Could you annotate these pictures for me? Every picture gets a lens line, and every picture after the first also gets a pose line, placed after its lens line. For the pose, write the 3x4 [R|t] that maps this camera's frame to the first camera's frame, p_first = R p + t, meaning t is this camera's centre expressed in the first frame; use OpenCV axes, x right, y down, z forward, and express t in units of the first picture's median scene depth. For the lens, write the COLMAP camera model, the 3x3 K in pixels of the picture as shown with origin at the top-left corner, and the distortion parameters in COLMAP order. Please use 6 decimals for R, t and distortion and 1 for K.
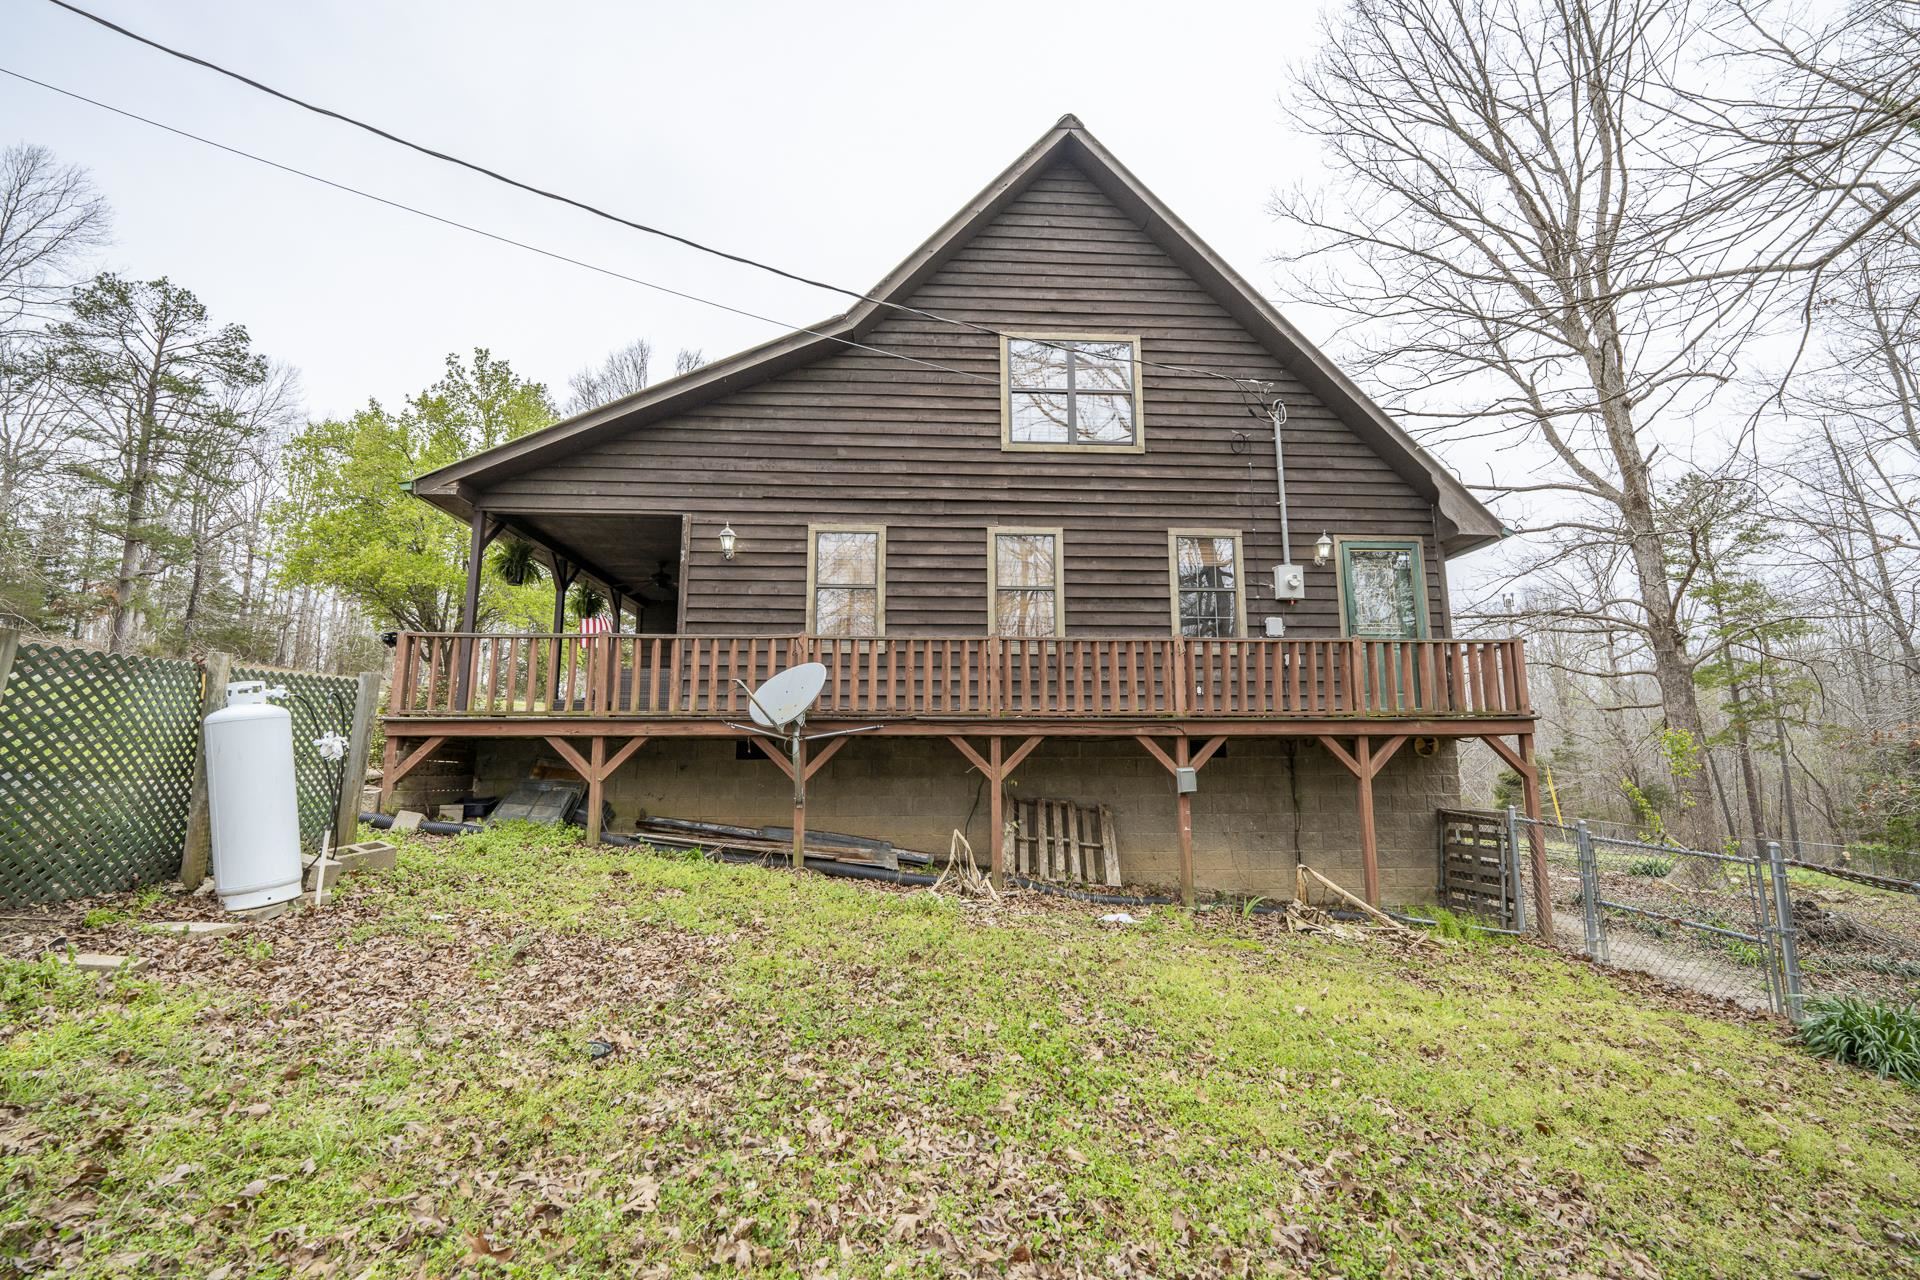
lens RADIAL K [[782.3, 0, 998.3], [0, 782.3, 641.1], [0, 0, 1]] dist [-0.000142, 0.000115]
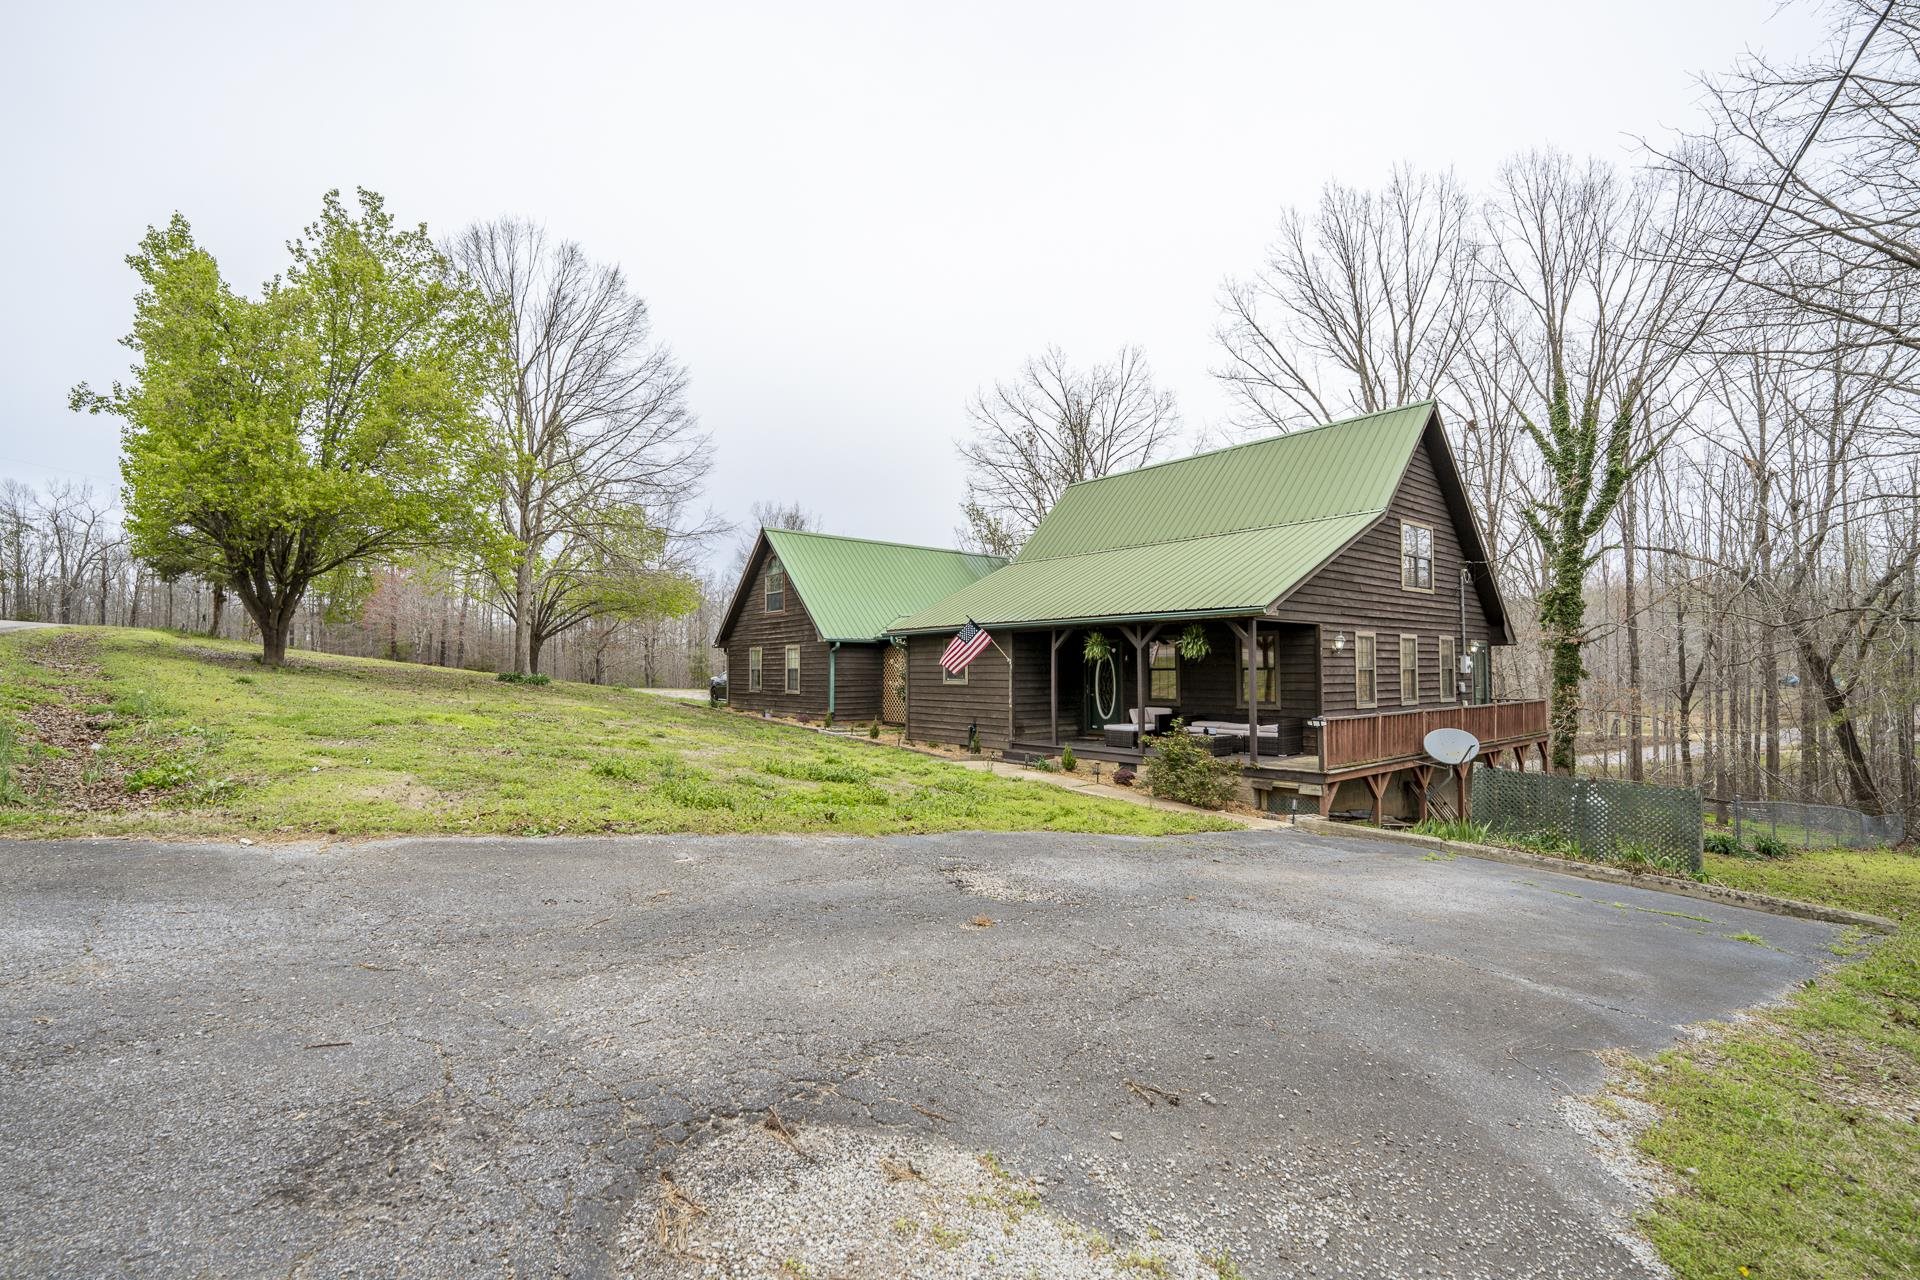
lens RADIAL K [[778.7, 0, 934.1], [0, 778.7, 641.6], [0, 0, 1]] dist [-0.000923, -0.000052]
pose [[0.827634, 0.019336, 0.560935, -1.076795], [-0.089223, 0.991230, 0.097476, -0.118128], [-0.554131, -0.130723, 0.822101, 0.070475]]
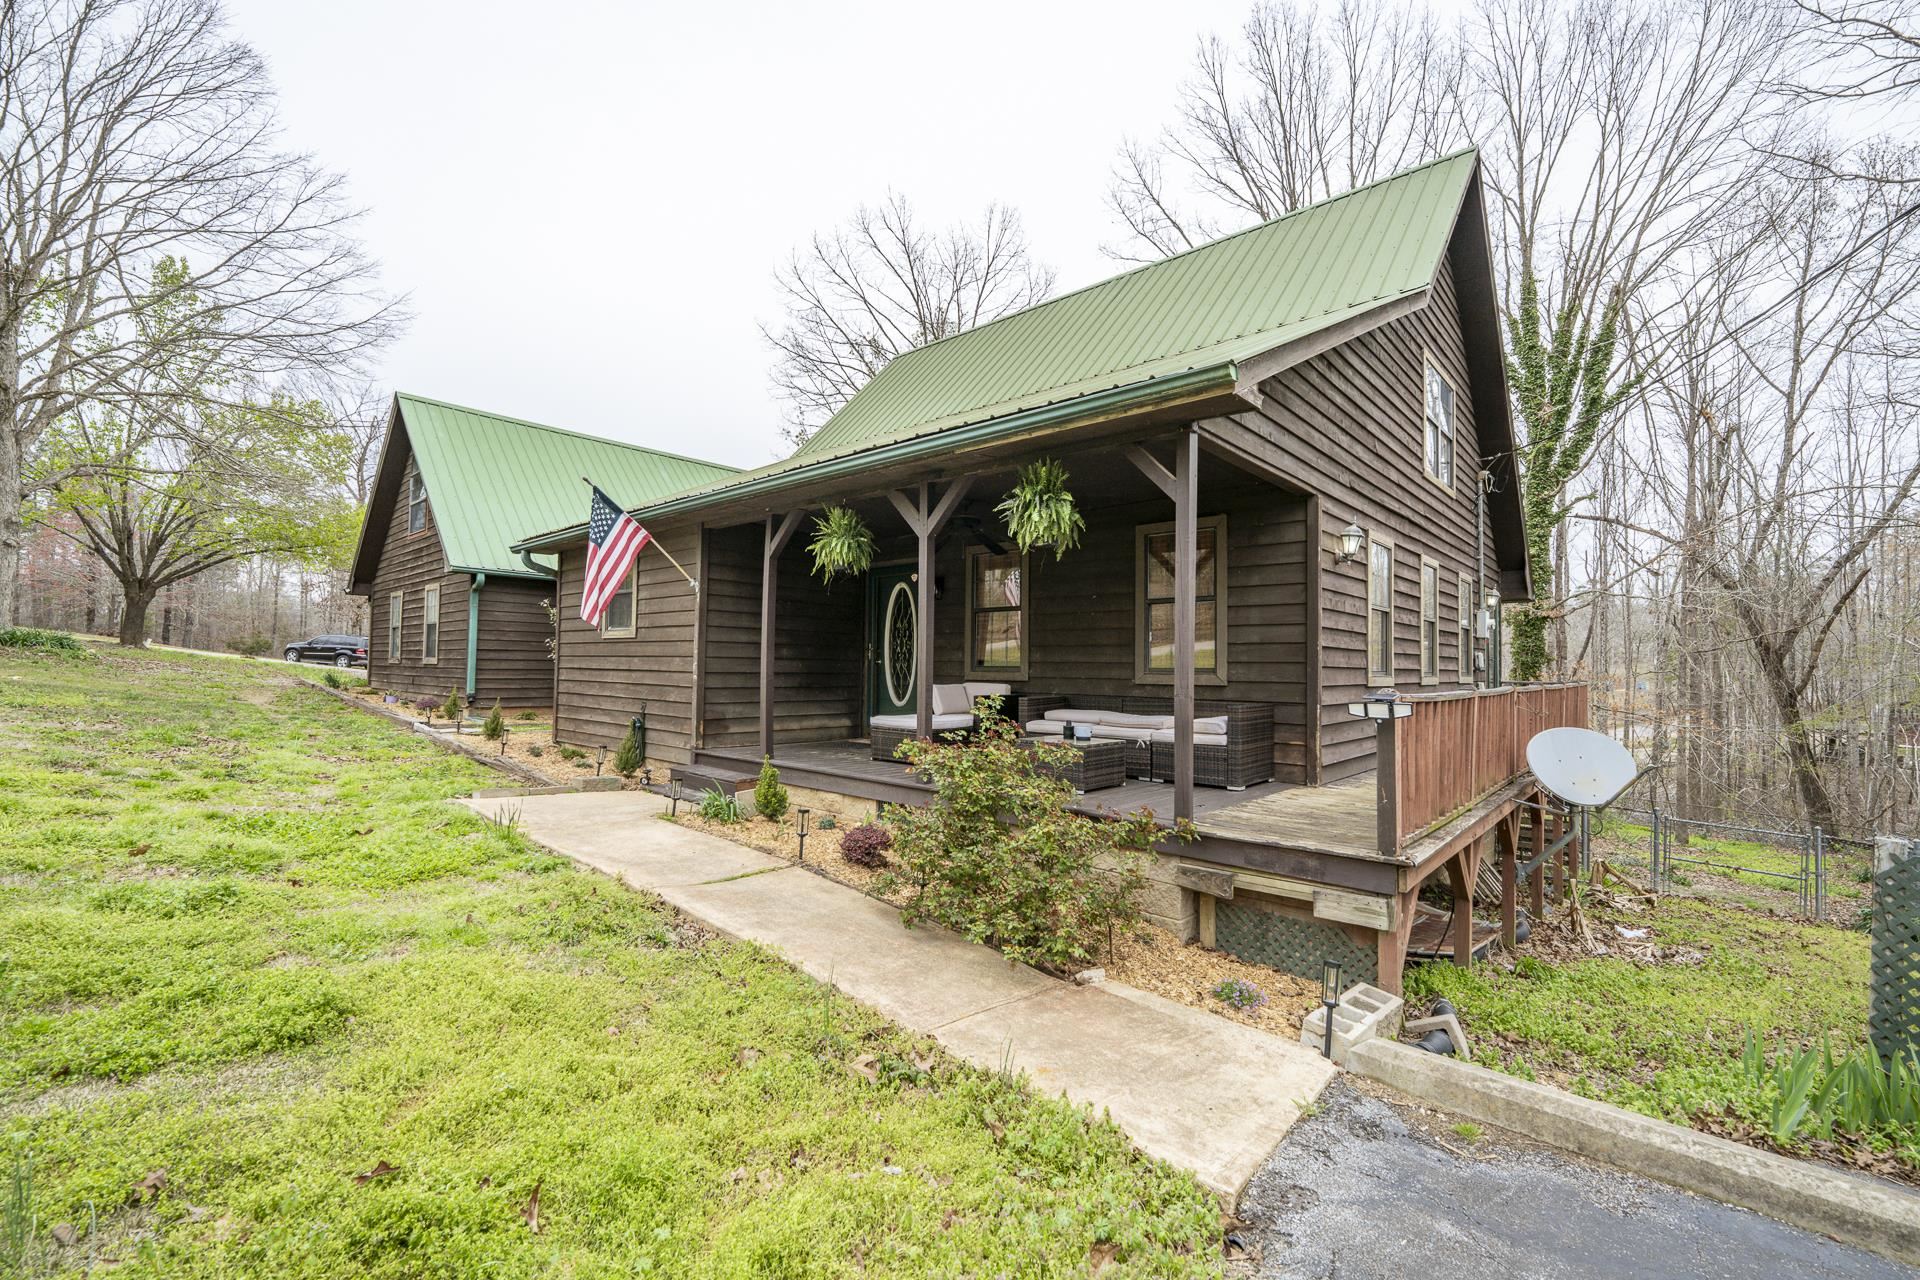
lens RADIAL K [[776.0, 0, 953.1], [0, 776.0, 646.6], [0, 0, 1]] dist [0.000038, -0.000224]
pose [[0.730417, 0.028861, 0.682392, -0.629852], [-0.125357, 0.987799, 0.092401, -0.028370], [-0.671399, -0.153033, 0.725123, 0.378425]]
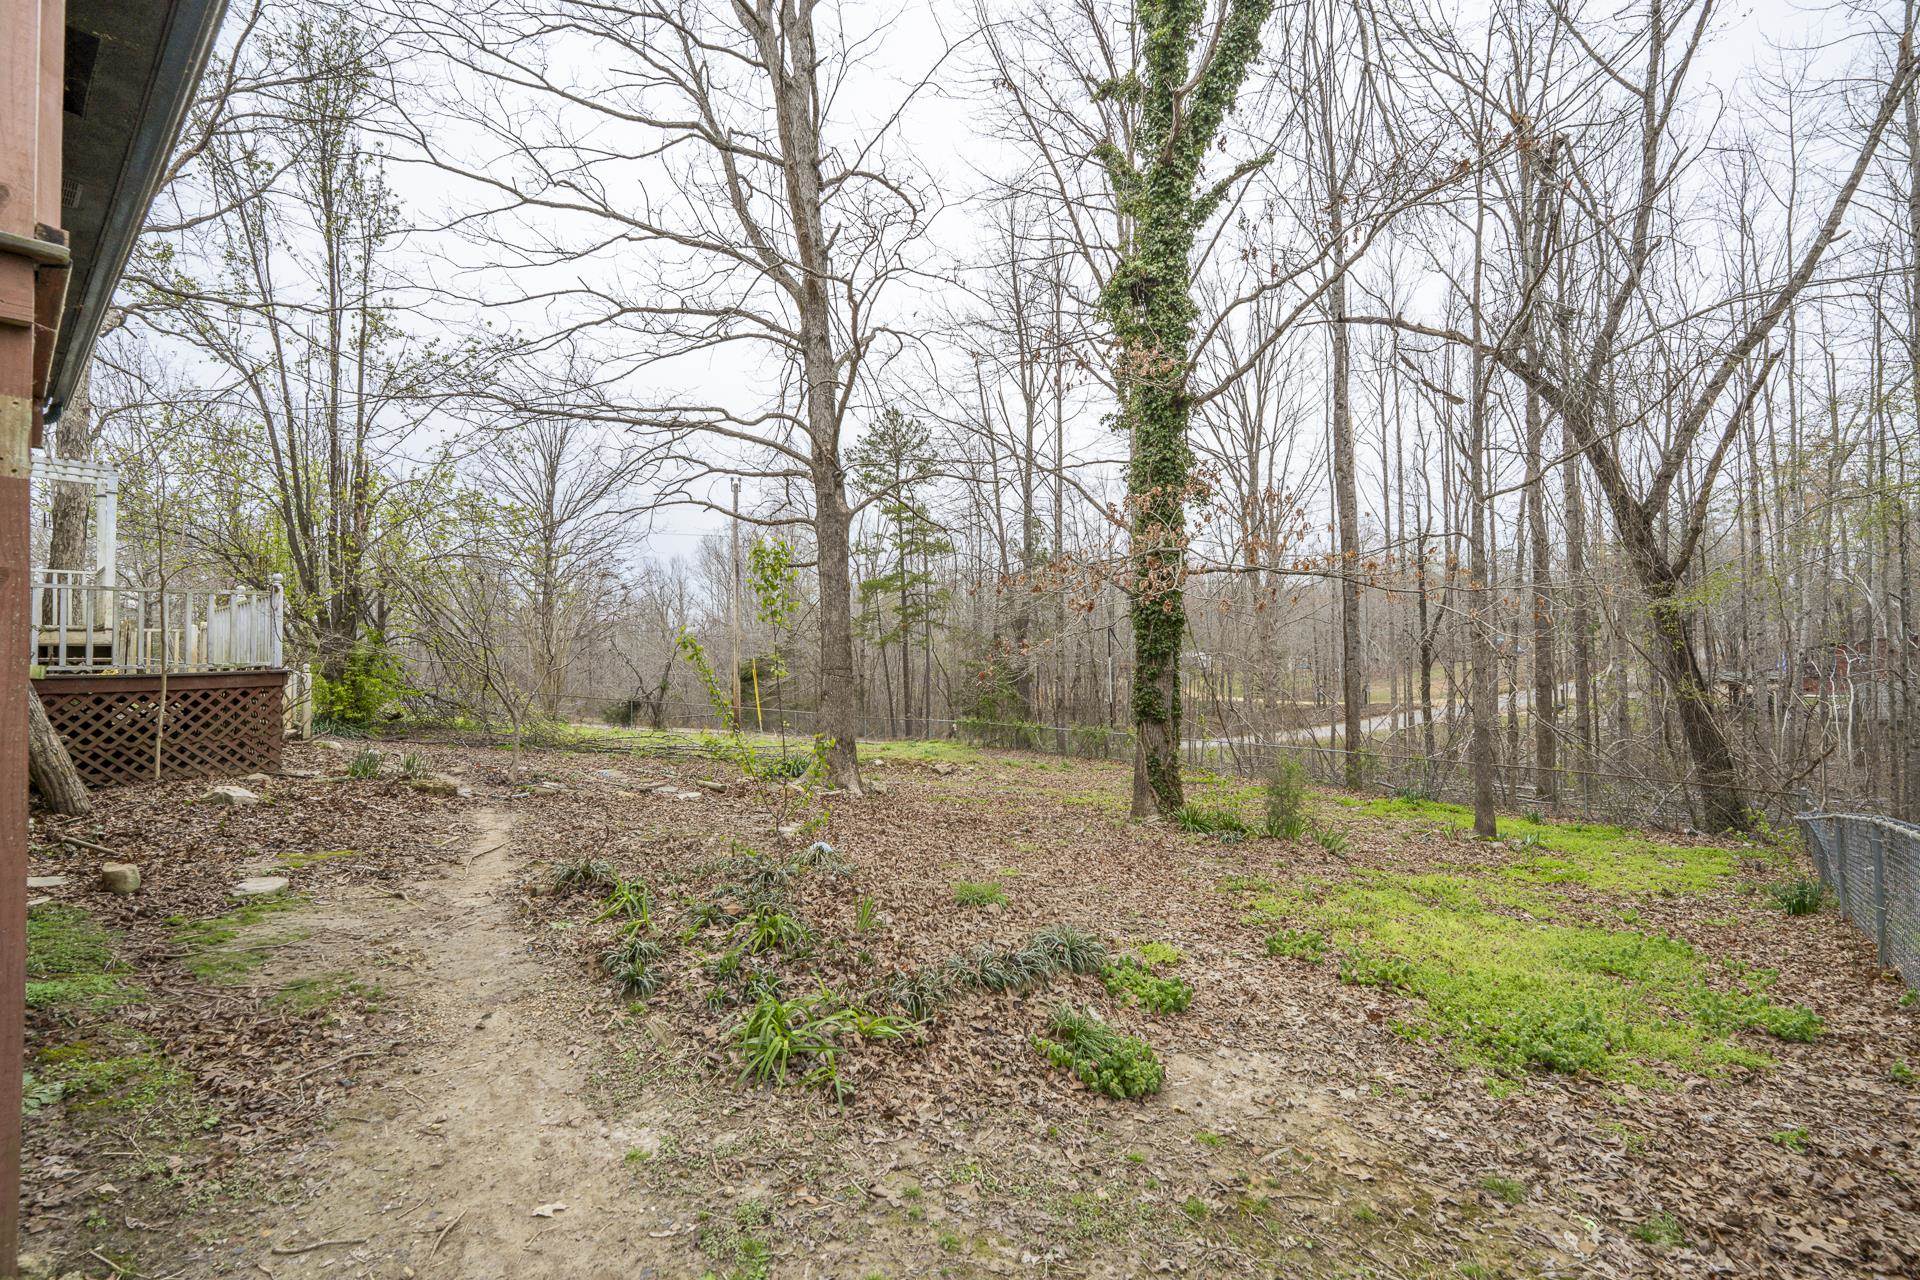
lens RADIAL K [[776.0, 0, 953.1], [0, 776.0, 646.6], [0, 0, 1]] dist [0.000038, -0.000224]
pose [[0.689071, 0.008950, 0.724639, 0.356422], [-0.099400, 0.991640, 0.082273, 0.085366], [-0.717845, -0.128721, 0.684200, 0.331759]]
